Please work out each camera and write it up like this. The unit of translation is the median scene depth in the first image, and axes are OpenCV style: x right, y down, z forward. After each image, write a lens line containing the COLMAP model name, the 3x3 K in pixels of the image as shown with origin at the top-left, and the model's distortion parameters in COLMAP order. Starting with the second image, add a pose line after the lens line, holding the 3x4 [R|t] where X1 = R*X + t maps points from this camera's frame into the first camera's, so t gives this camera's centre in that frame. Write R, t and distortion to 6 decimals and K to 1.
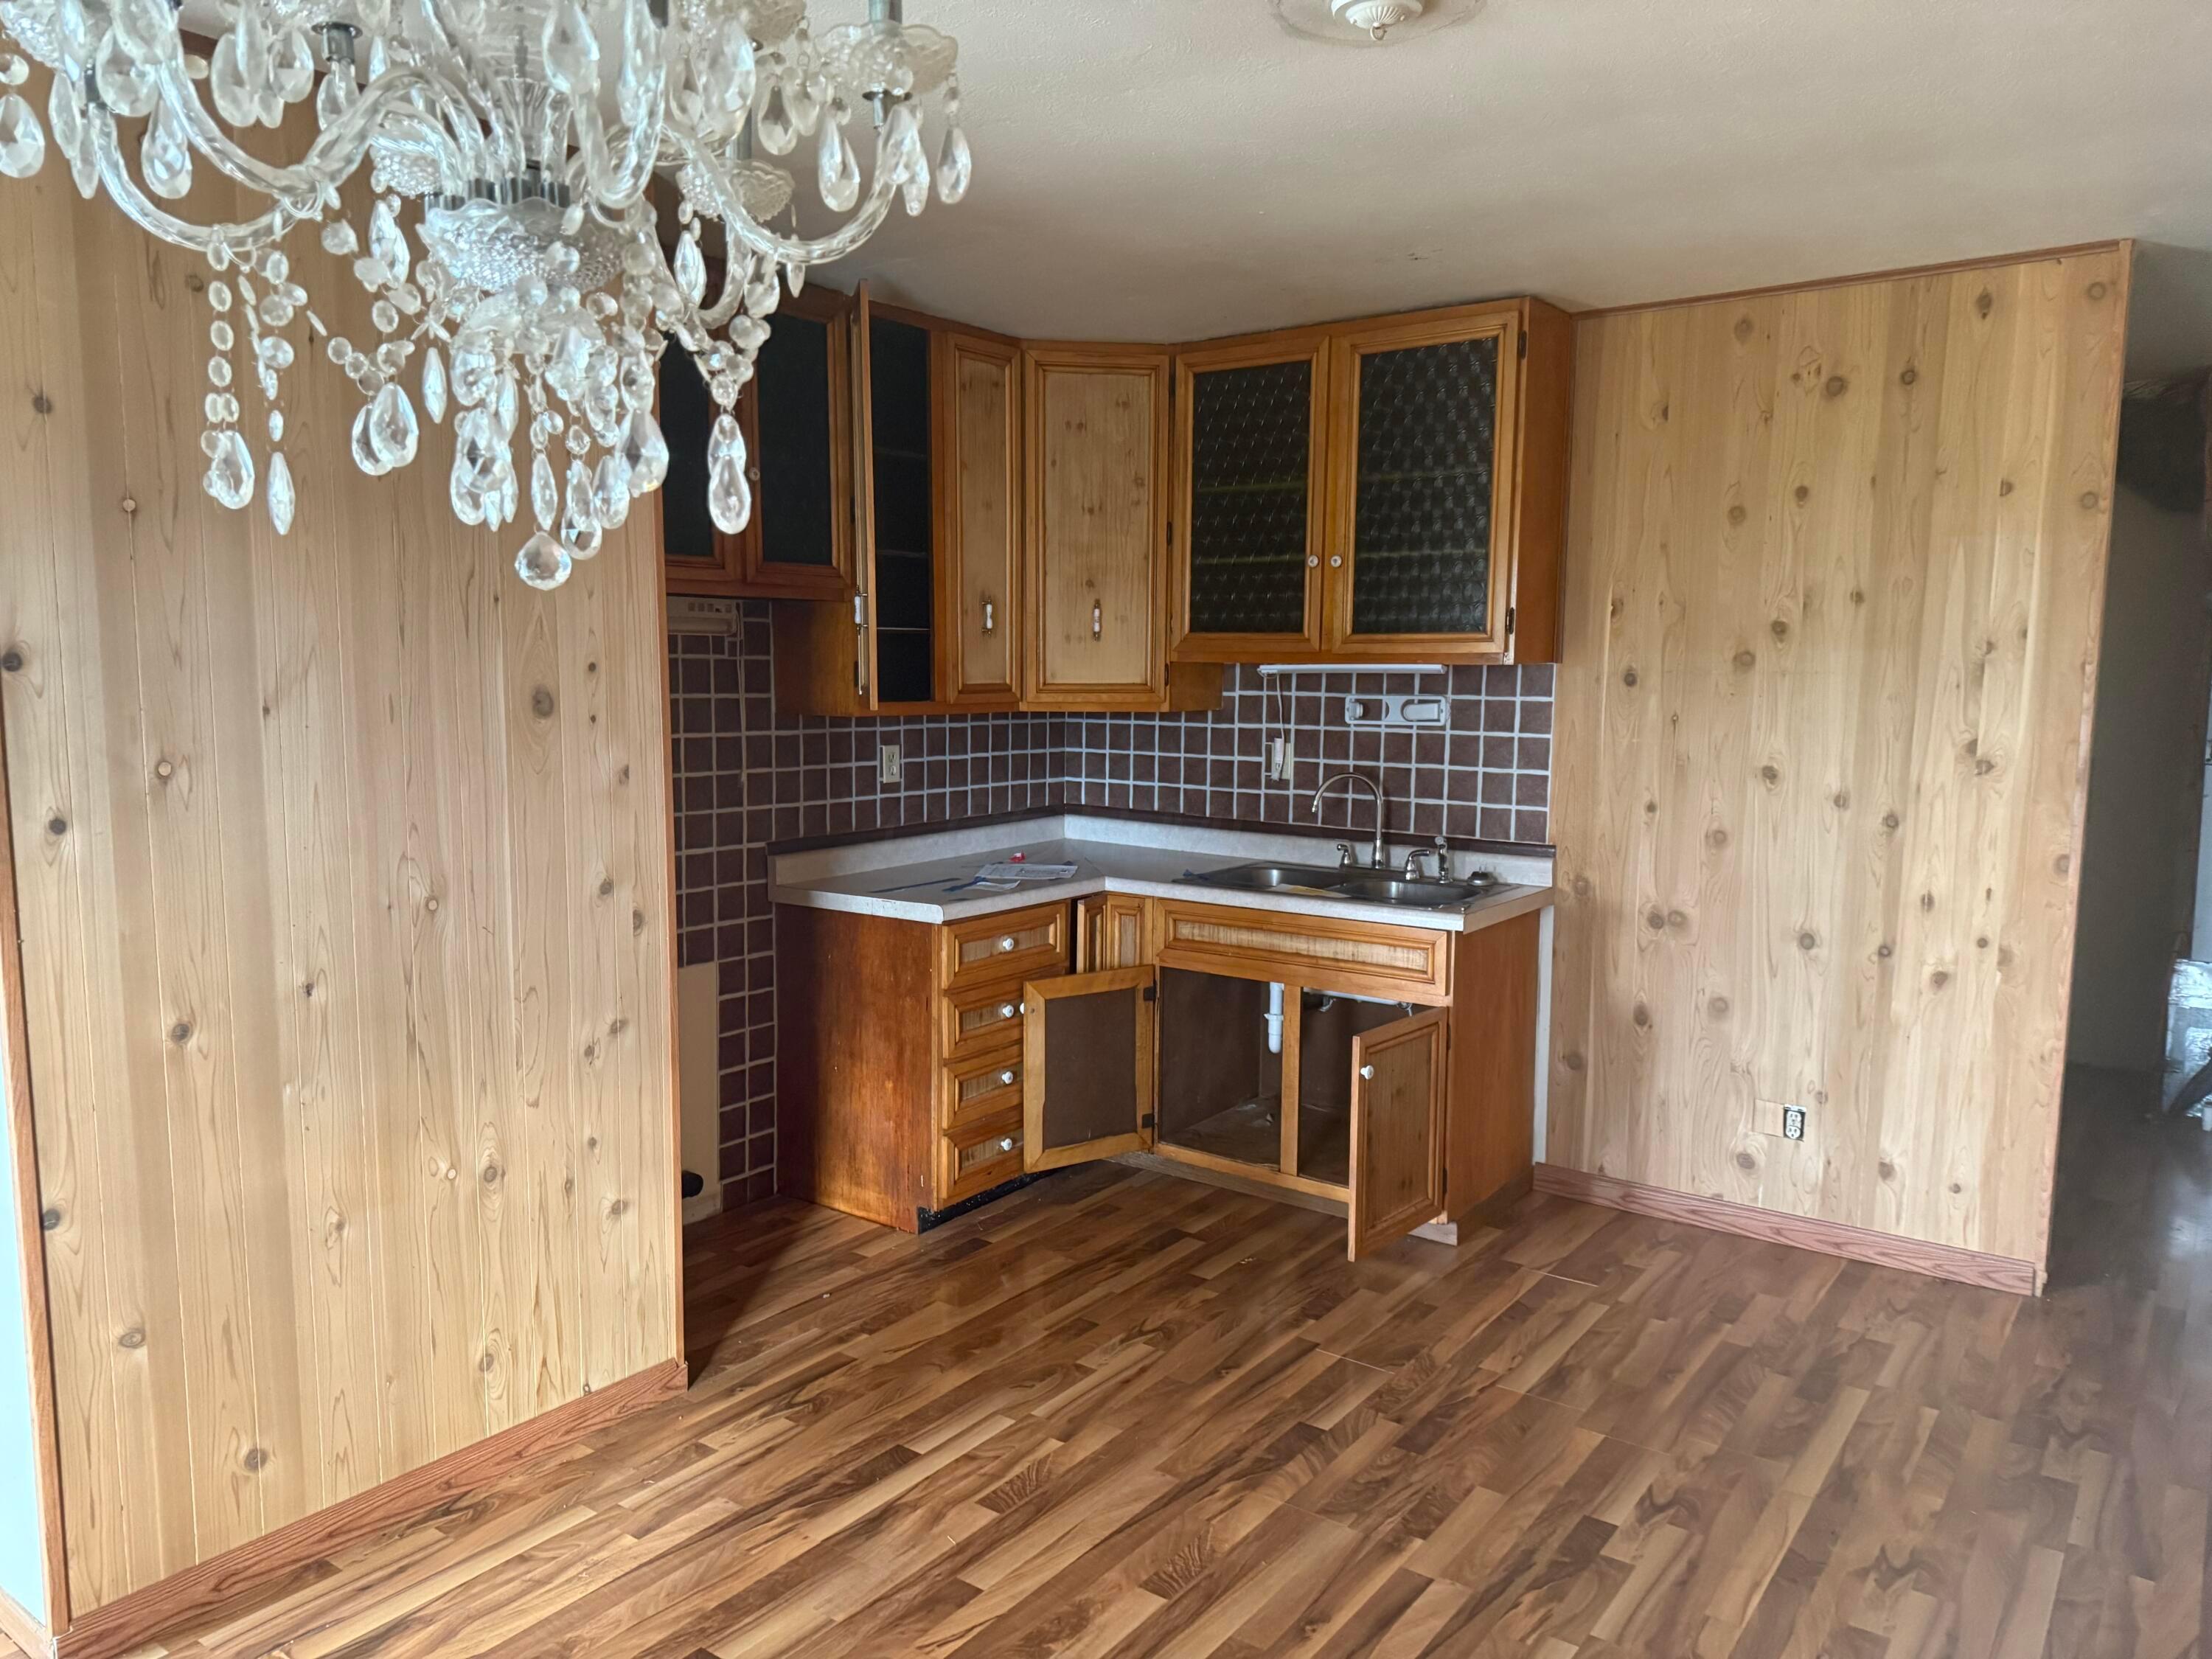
lens RADIAL K [[1535.3, 0, 1109.9], [0, 1535.3, 829.7], [0, 0, 1]] dist [0.036722, -0.041079]
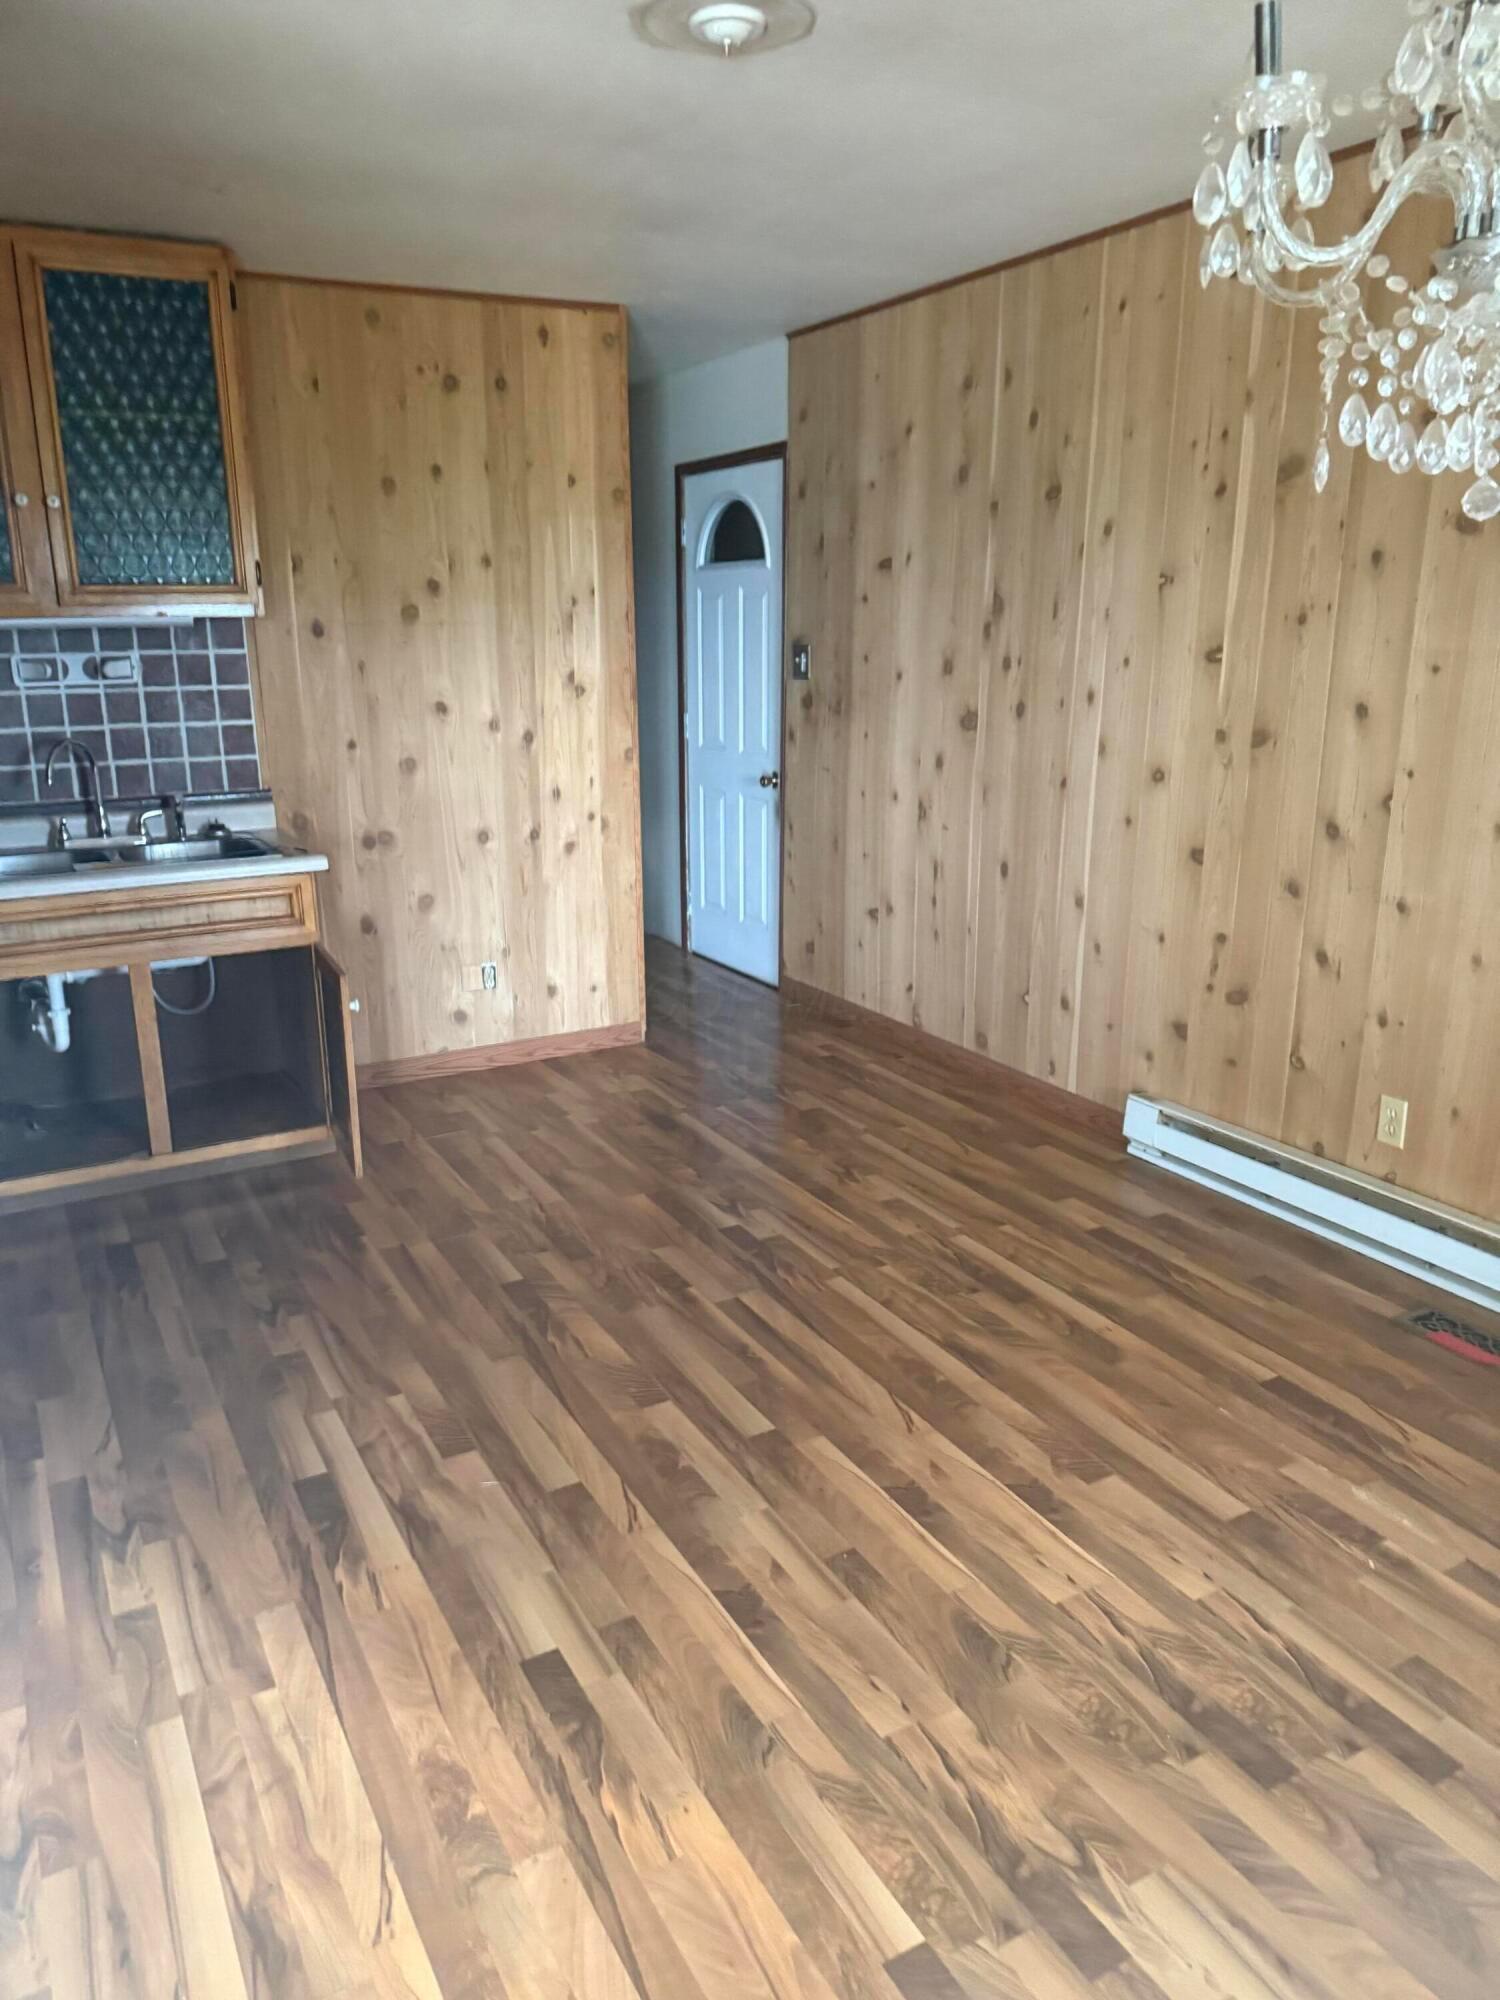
lens RADIAL K [[1388.1, 0, 734.5], [0, 1388.1, 1017.5], [0, 0, 1]] dist [0.036722, -0.041079]
pose [[0.415870, -0.255193, 0.872885, -0.542920], [0.112076, 0.966887, 0.229279, -0.026599], [-0.902492, 0.002479, 0.430700, 0.315696]]
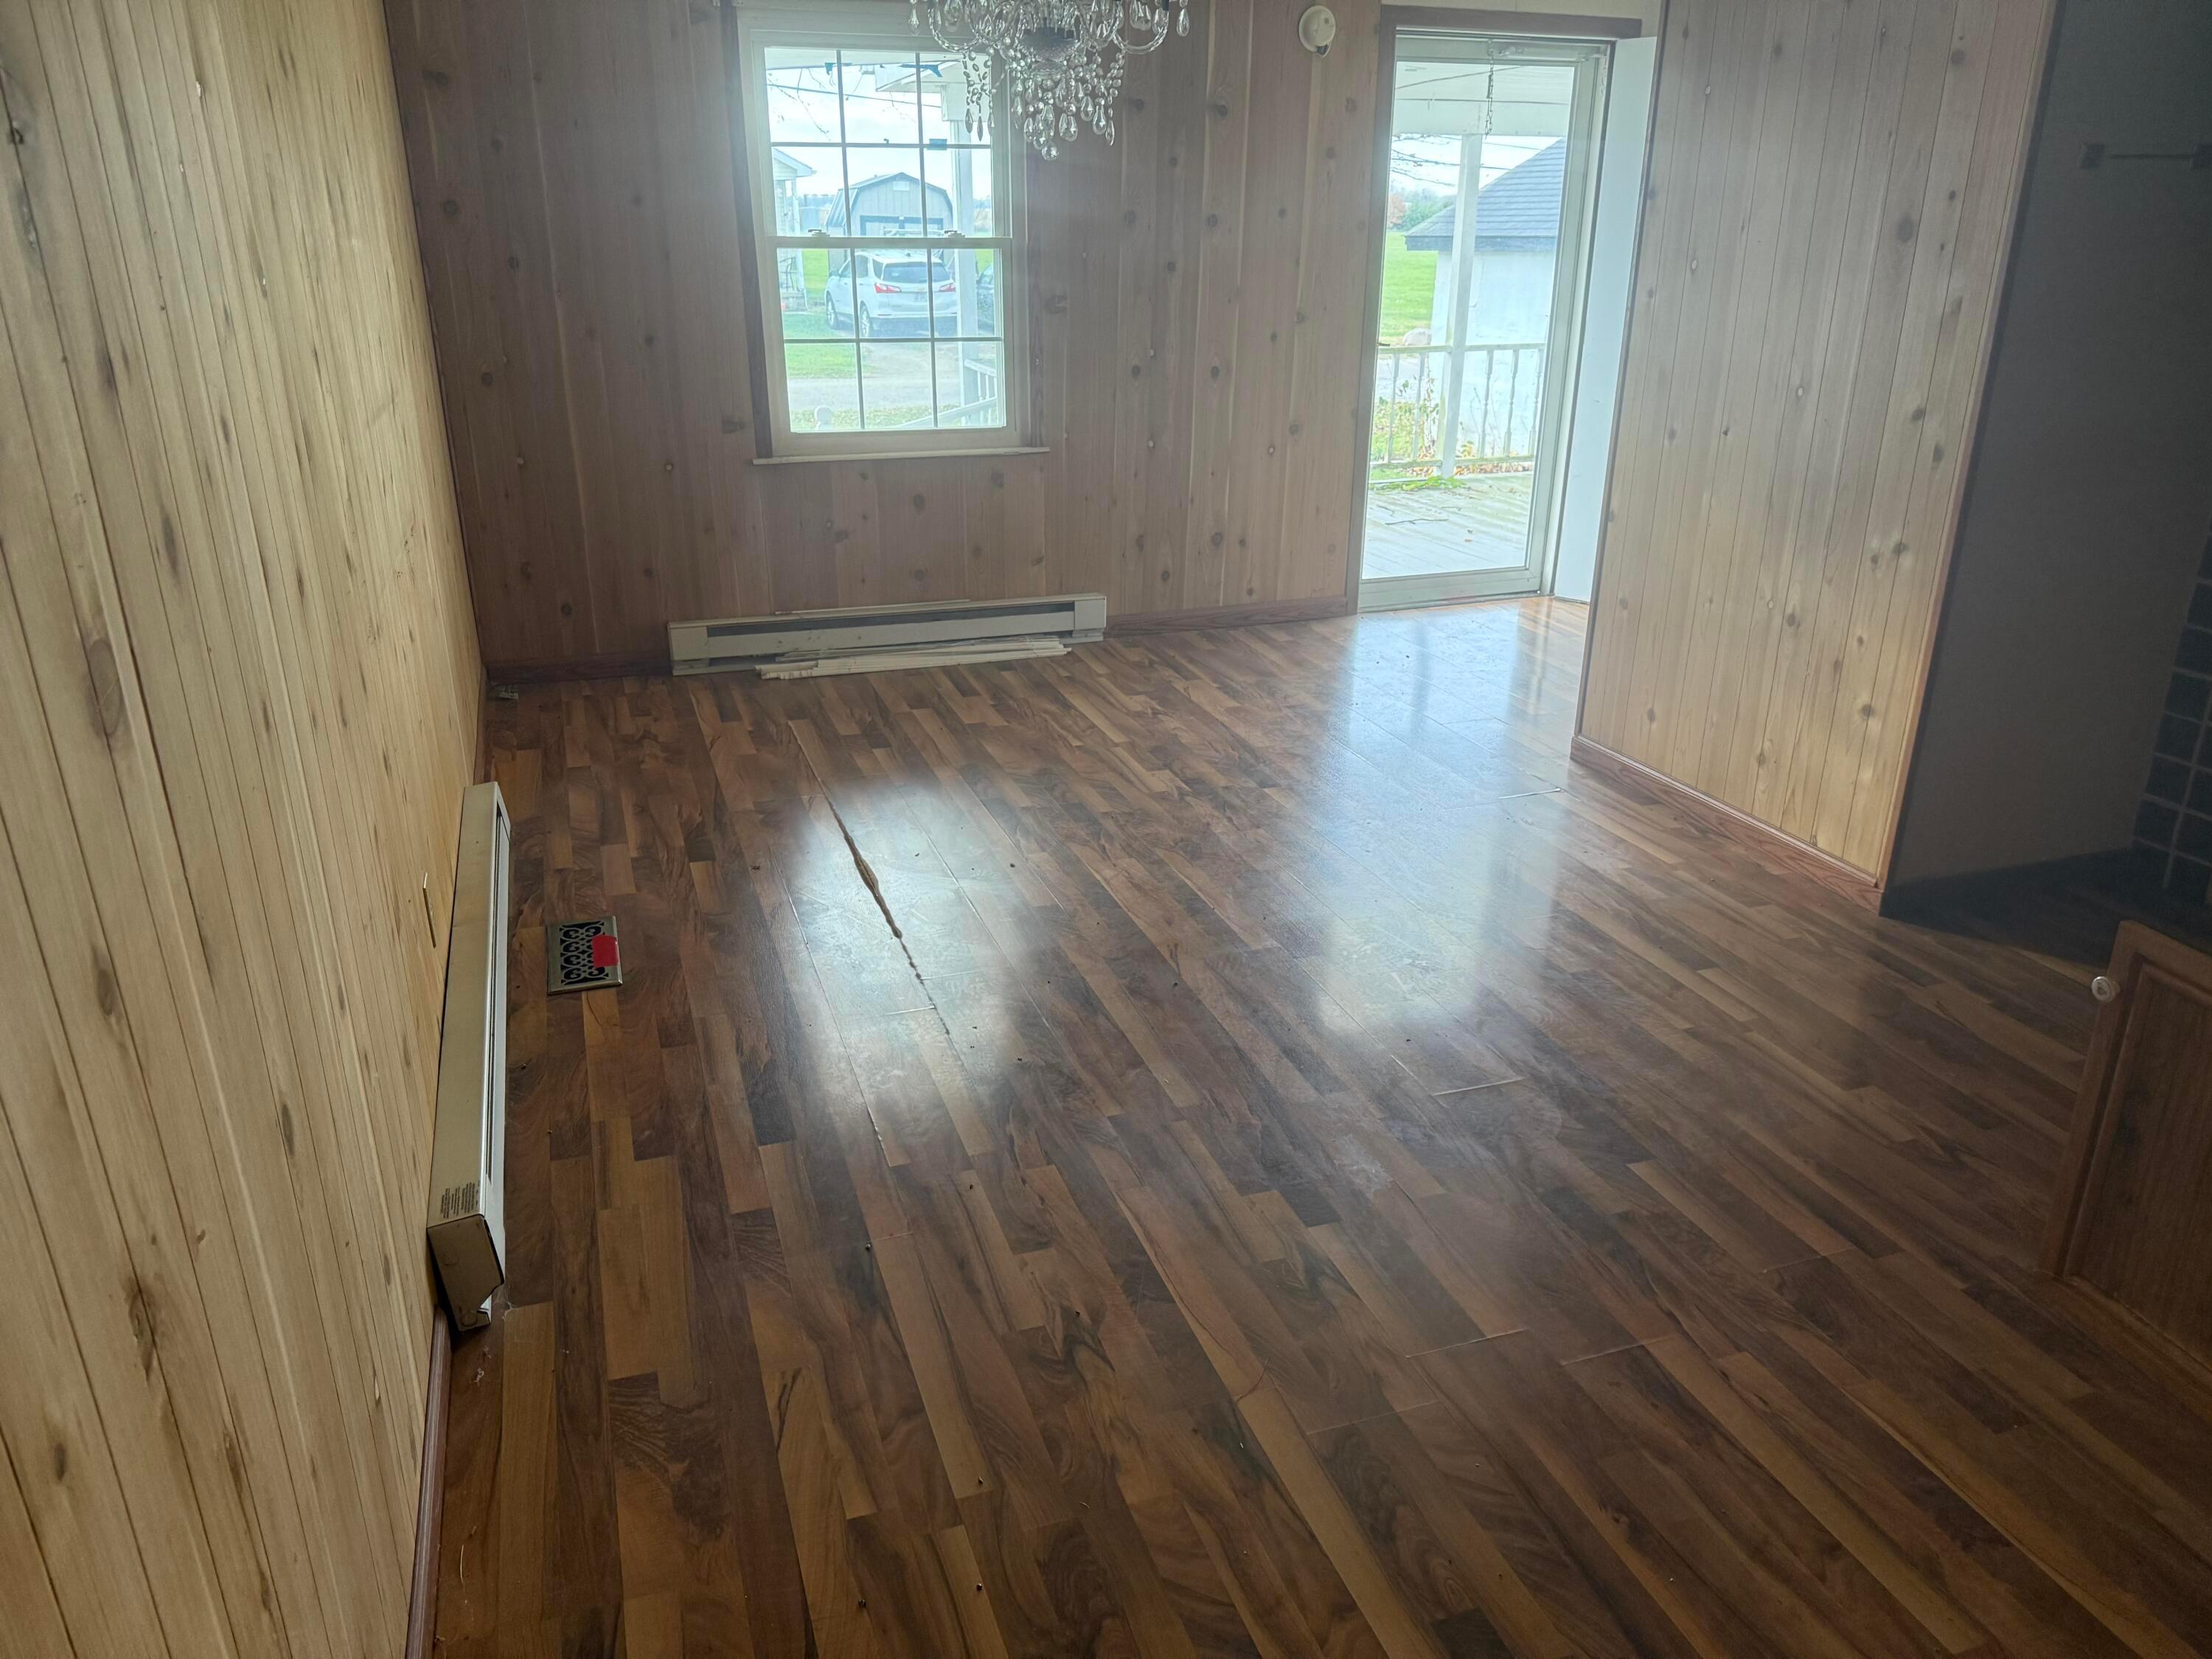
lens RADIAL K [[1535.3, 0, 1113.6], [0, 1535.3, 805.3], [0, 0, 1]] dist [0.036722, -0.041079]
pose [[-0.558740, 0.288887, -0.777402, 0.712092], [-0.095131, 0.908859, 0.406111, -0.078143], [0.823869, 0.300865, -0.480334, 0.897005]]
